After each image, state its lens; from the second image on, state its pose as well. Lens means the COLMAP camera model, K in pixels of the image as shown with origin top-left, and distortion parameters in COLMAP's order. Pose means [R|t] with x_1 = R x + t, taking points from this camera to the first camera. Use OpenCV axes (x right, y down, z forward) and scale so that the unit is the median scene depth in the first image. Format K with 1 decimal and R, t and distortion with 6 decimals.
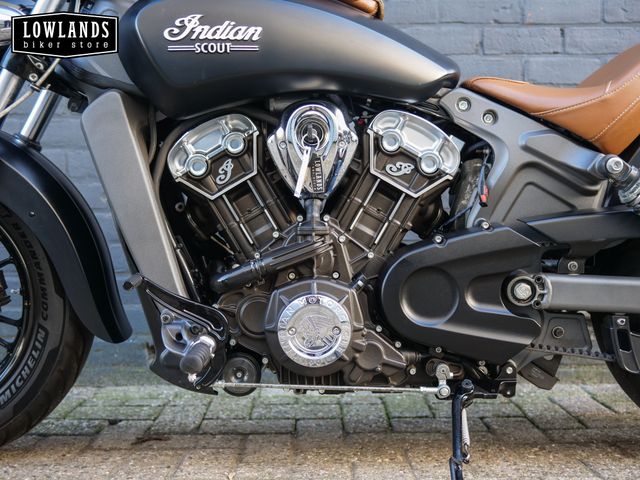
lens RADIAL K [[733.6, 0, 320.0], [0, 733.6, 240.0], [0, 0, 1]] dist [-0.025797, 0.037017]
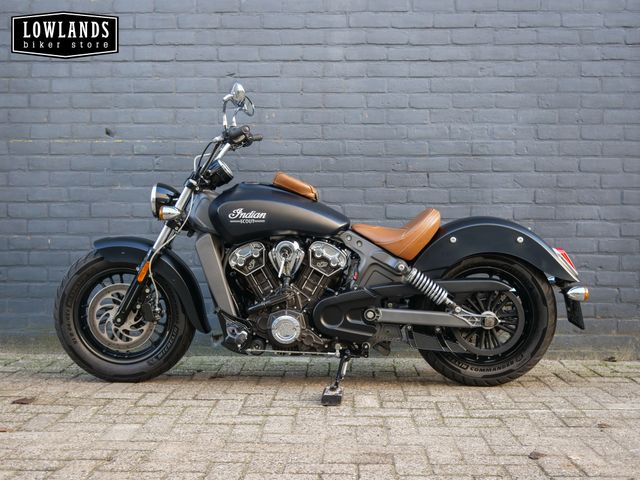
lens RADIAL K [[733.6, 0, 320.0], [0, 733.6, 240.0], [0, 0, 1]] dist [-0.025797, 0.037017]
pose [[0.999098, 0.008207, -0.041675, 0.205943], [-0.008033, 0.999958, 0.004333, -0.192294], [0.041709, -0.003995, 0.999122, -1.484387]]
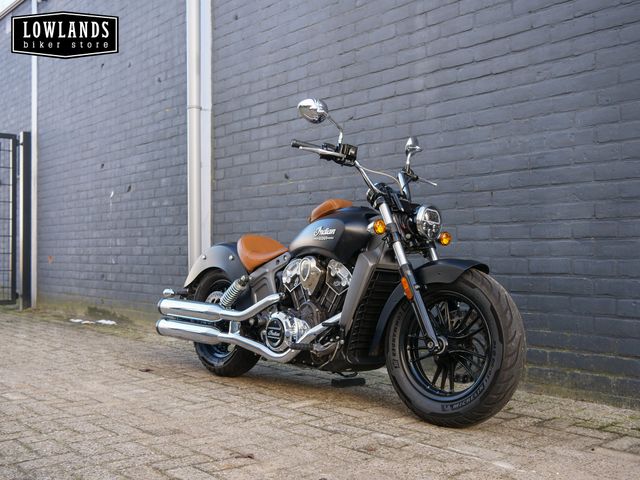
lens RADIAL K [[733.6, 0, 320.0], [0, 733.6, 240.0], [0, 0, 1]] dist [-0.025797, 0.037017]
pose [[0.634805, -0.012942, -0.772564, 2.343598], [-0.001304, 0.999840, -0.017821, -0.215808], [0.772671, 0.012321, 0.634687, -0.790908]]
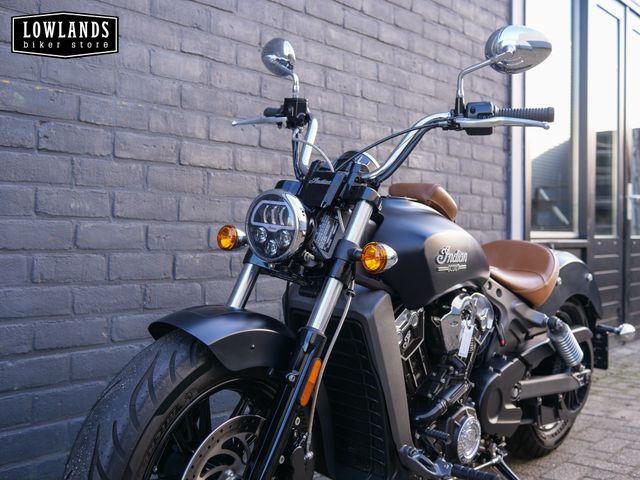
lens RADIAL K [[733.6, 0, 320.0], [0, 733.6, 240.0], [0, 0, 1]] dist [-0.025797, 0.037017]
pose [[0.649955, 0.004361, 0.759960, -1.358973], [-0.007177, 0.999974, 0.000400, -0.293439], [-0.759939, -0.005715, 0.649970, 0.207340]]
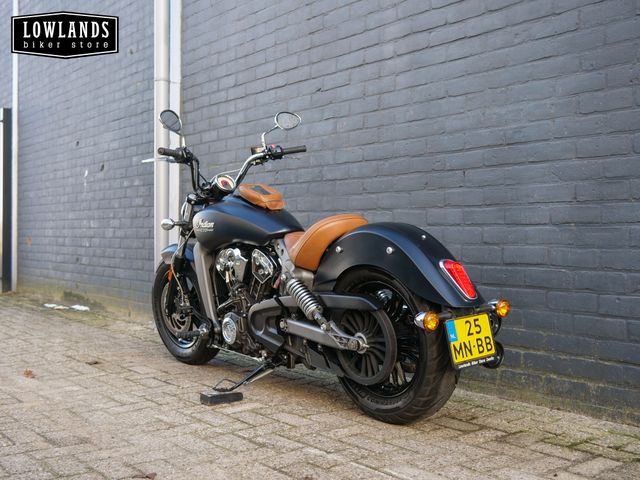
lens RADIAL K [[733.6, 0, 320.0], [0, 733.6, 240.0], [0, 0, 1]] dist [-0.025797, 0.037017]
pose [[0.616384, 0.010270, -0.787379, 2.252701], [-0.010548, 0.999933, 0.004785, -0.223663], [0.787375, 0.005355, 0.616451, -0.407348]]
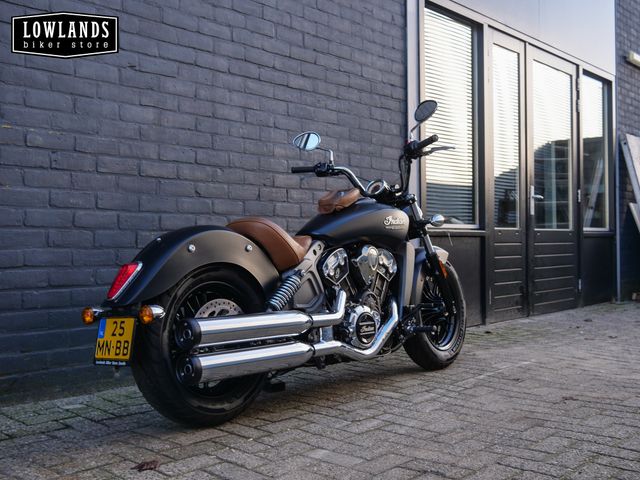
lens RADIAL K [[733.6, 0, 320.0], [0, 733.6, 240.0], [0, 0, 1]] dist [-0.025797, 0.037017]
pose [[0.670165, 0.005315, 0.742193, -1.846376], [0.004068, 0.999933, -0.010833, -0.194688], [-0.742201, 0.010279, 0.670099, -0.756033]]
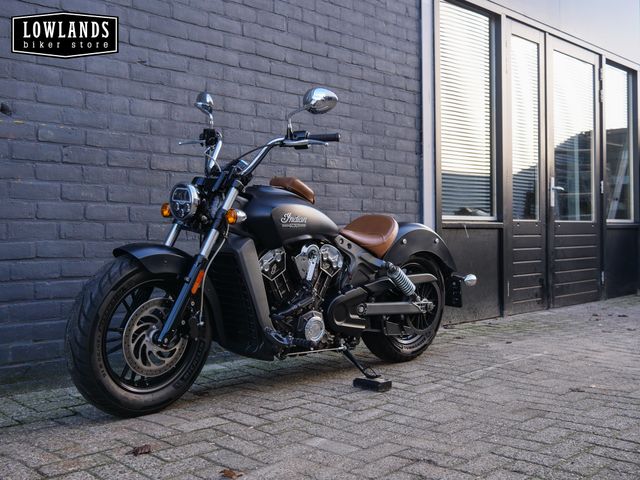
lens RADIAL K [[733.6, 0, 320.0], [0, 733.6, 240.0], [0, 0, 1]] dist [-0.025797, 0.037017]
pose [[0.701492, -0.002836, 0.712672, -1.803026], [0.005589, 0.999983, -0.001522, -0.189783], [-0.712655, 0.005051, 0.701496, -0.840263]]
